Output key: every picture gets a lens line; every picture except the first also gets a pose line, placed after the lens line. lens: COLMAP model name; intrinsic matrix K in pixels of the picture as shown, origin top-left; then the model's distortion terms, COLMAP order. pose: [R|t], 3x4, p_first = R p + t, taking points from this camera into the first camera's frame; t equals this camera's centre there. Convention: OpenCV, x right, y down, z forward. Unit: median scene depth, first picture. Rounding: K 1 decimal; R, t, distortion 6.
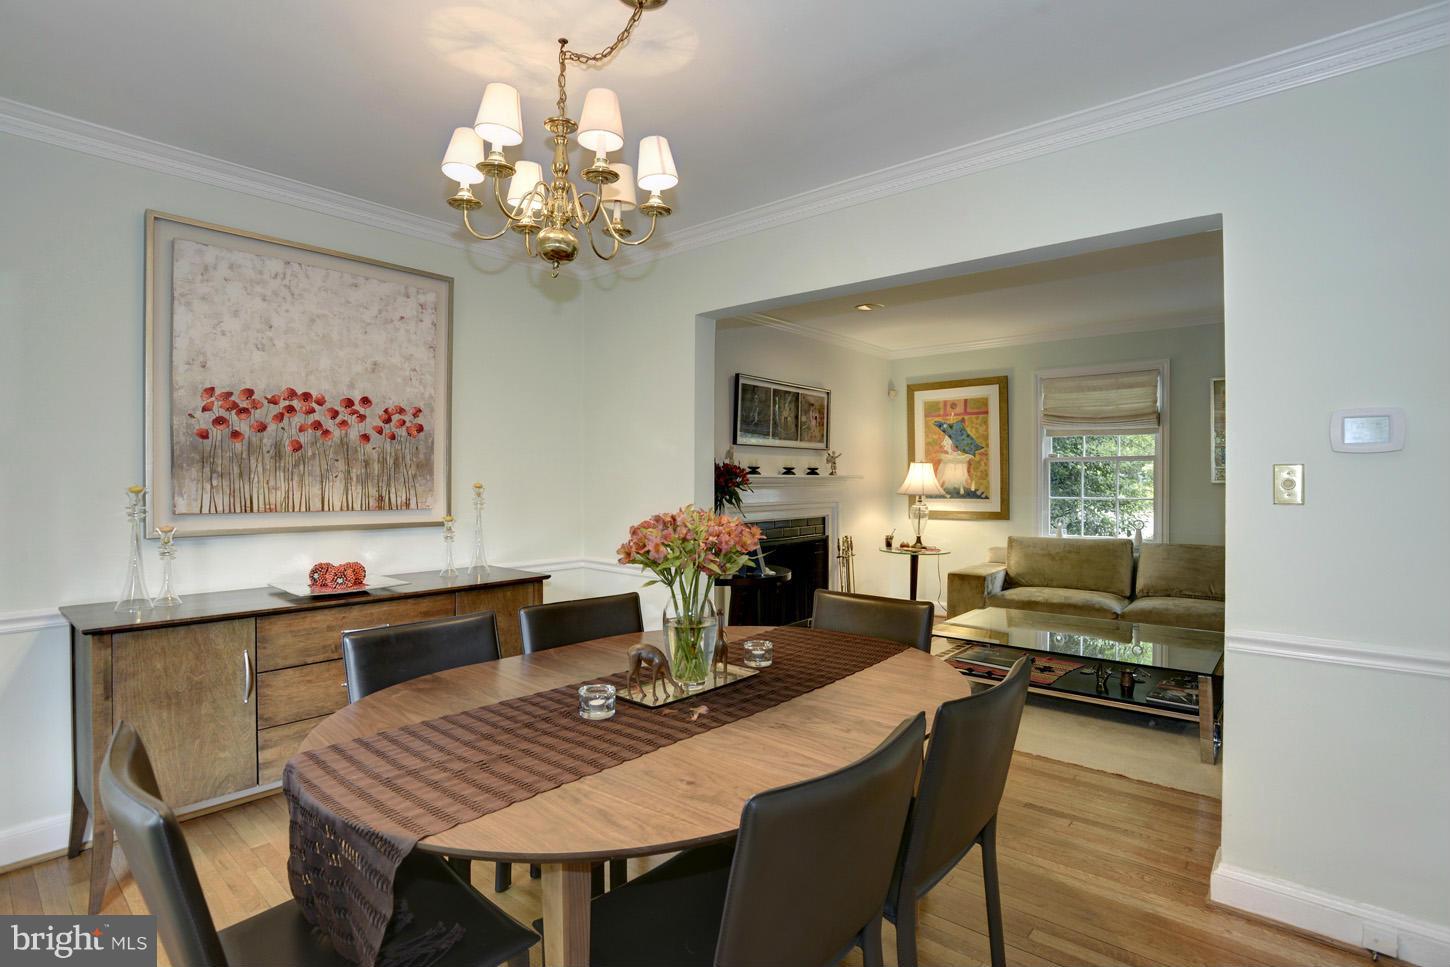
lens RADIAL K [[710.8, 0, 716.2], [0, 710.8, 478.4], [0, 0, 1]] dist [-0.056510, 0.018867]
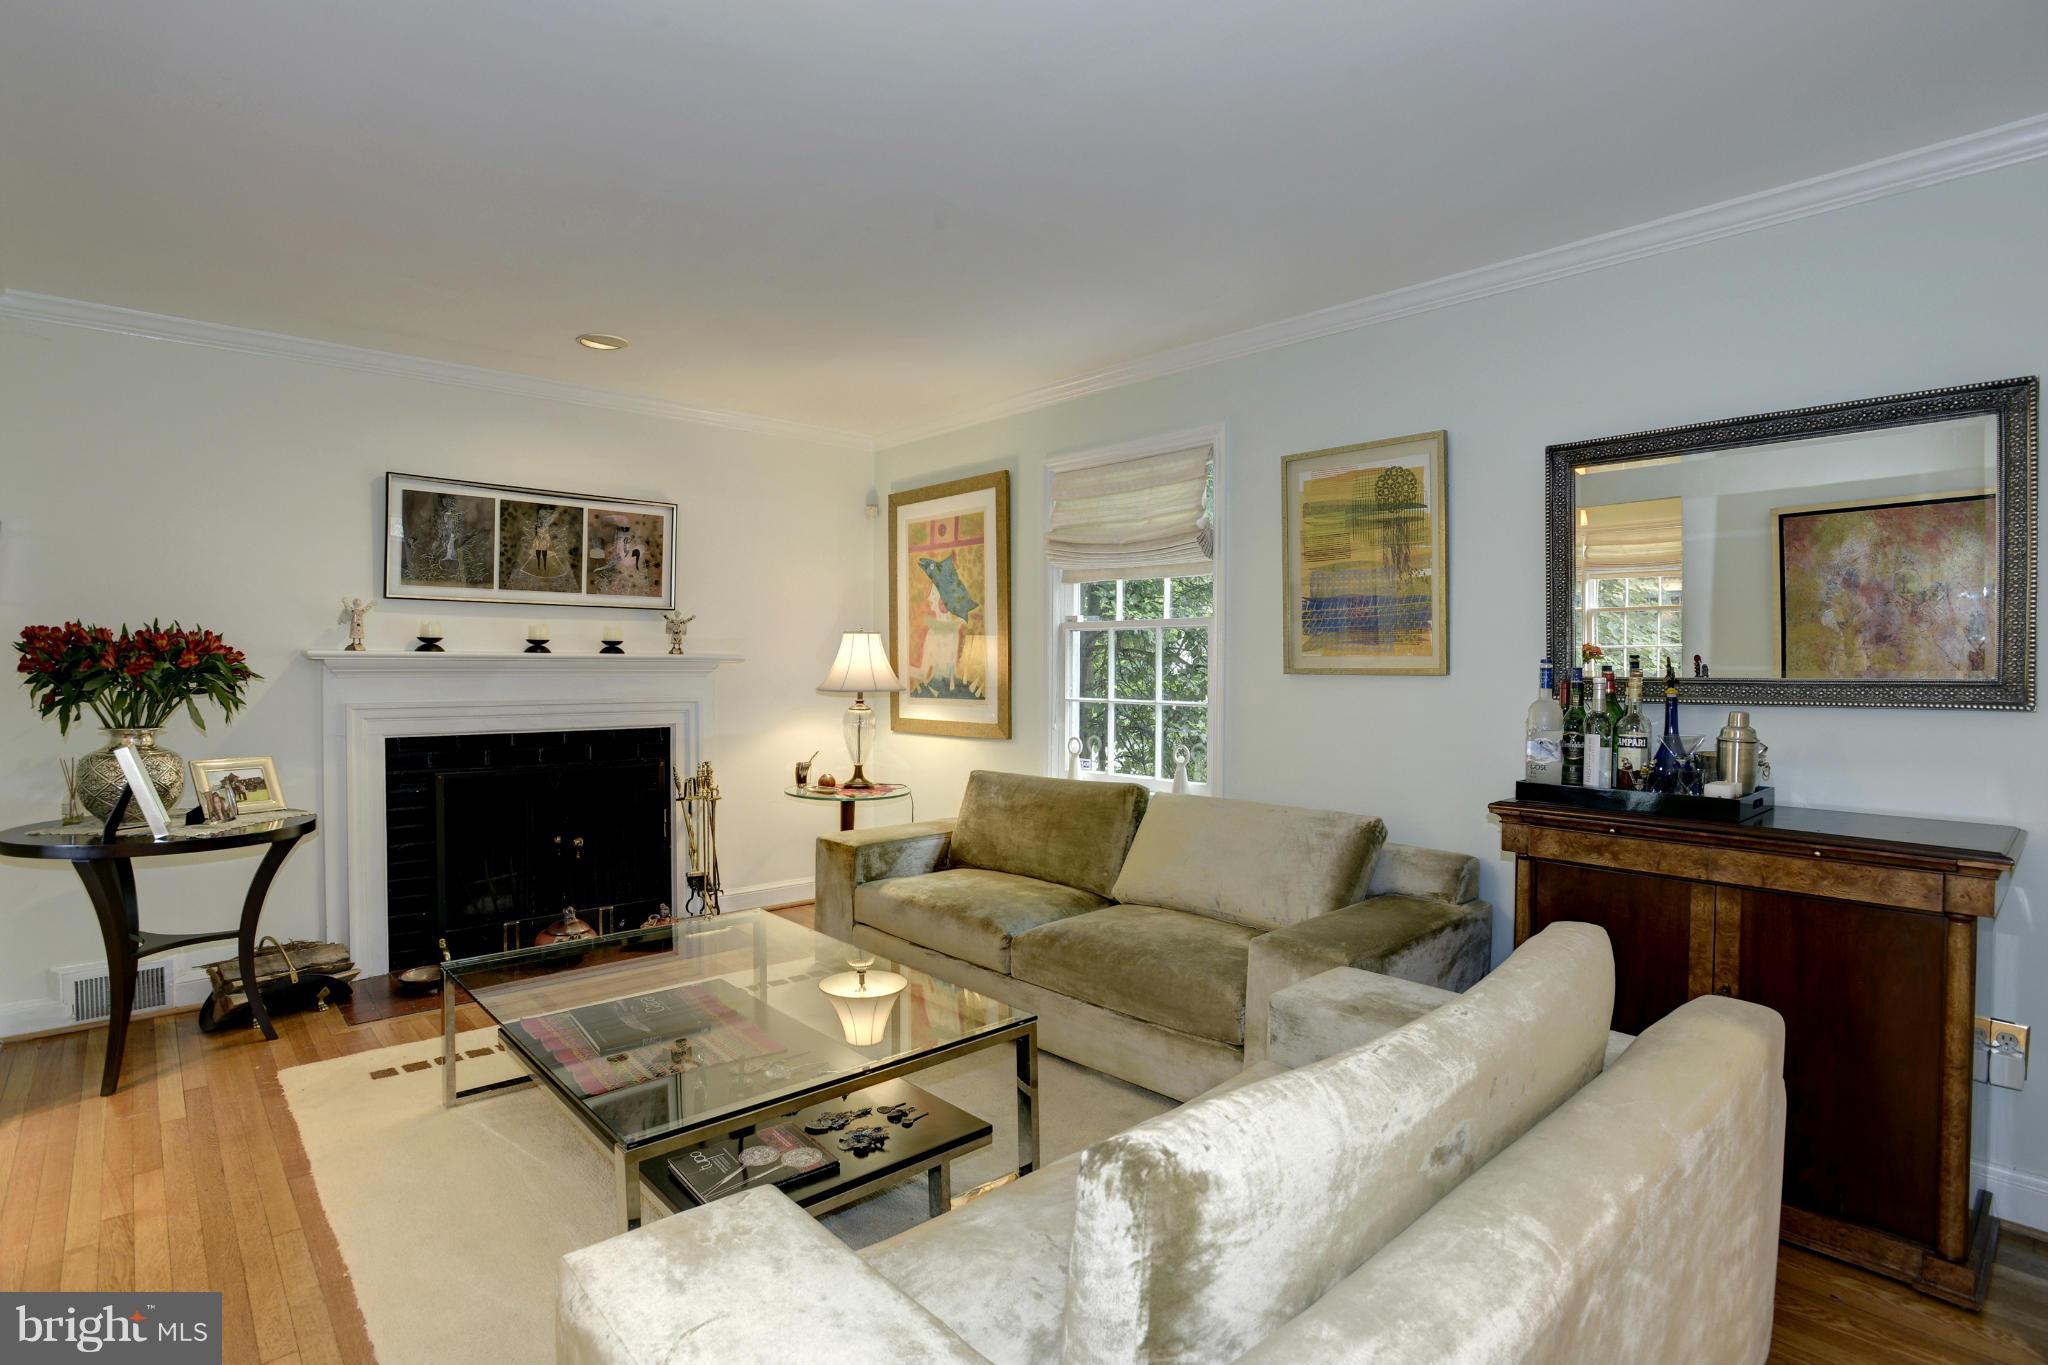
lens RADIAL K [[1004.0, 0, 1004.6], [0, 1004.0, 670.1], [0, 0, 1]] dist [-0.056510, 0.018867]
pose [[0.993862, 0.005374, -0.110497, 0.492943], [-0.004240, 0.999936, 0.010491, -0.001658], [0.110546, -0.009958, 0.993821, 0.236604]]
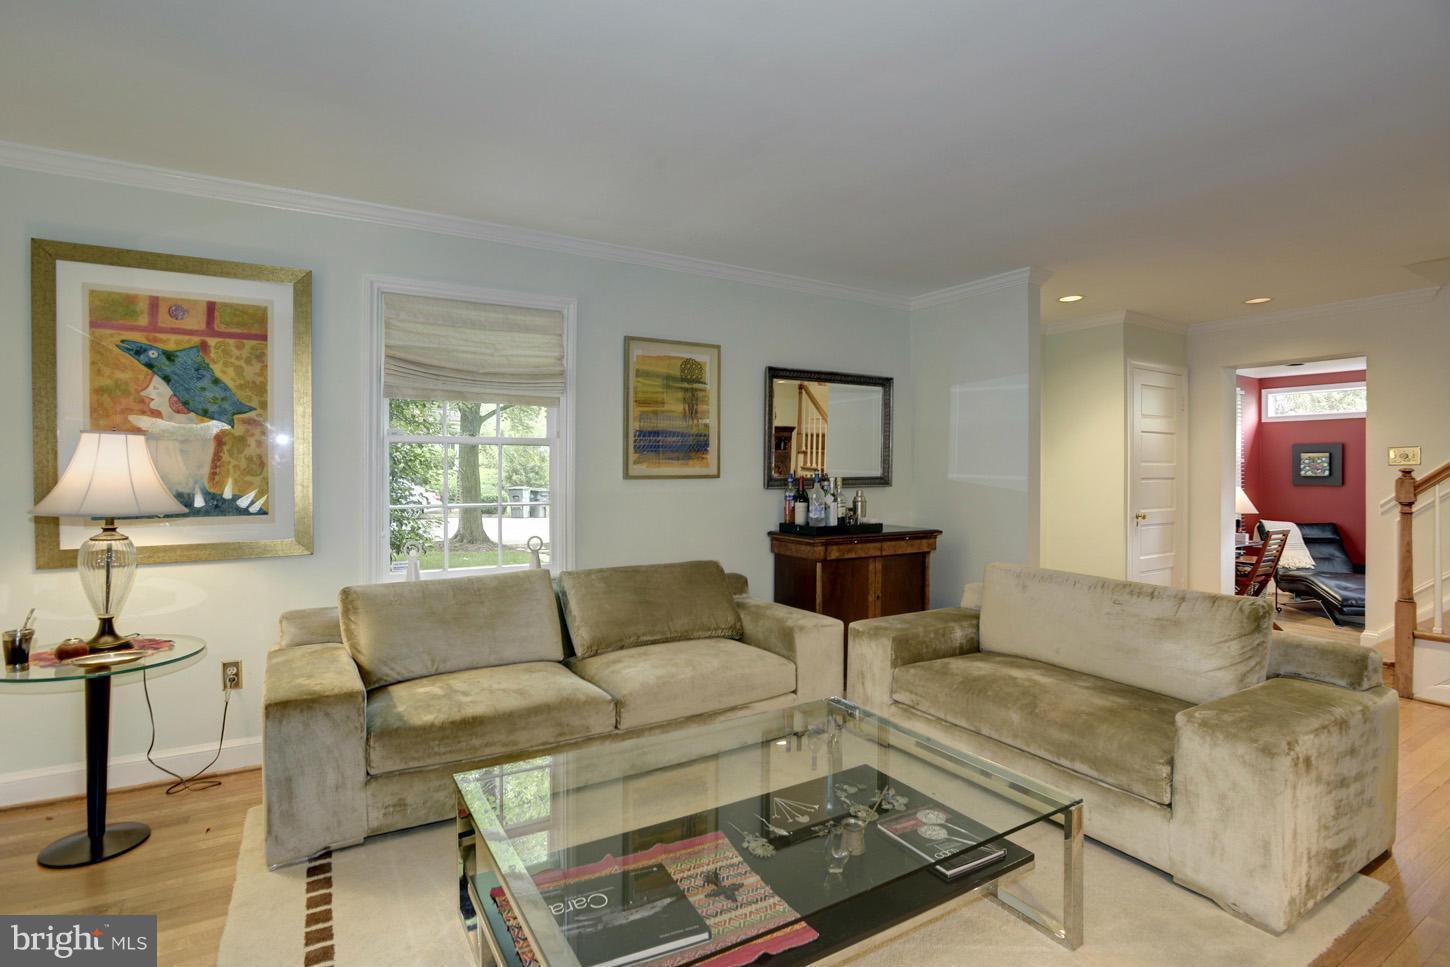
lens RADIAL K [[710.8, 0, 718.6], [0, 710.8, 475.6], [0, 0, 1]] dist [-0.056510, 0.018867]
pose [[0.311531, -0.003677, 0.950229, 0.026389], [0.000837, 0.999993, 0.003595, 0.000475], [-0.950236, -0.000325, 0.311532, 0.559231]]
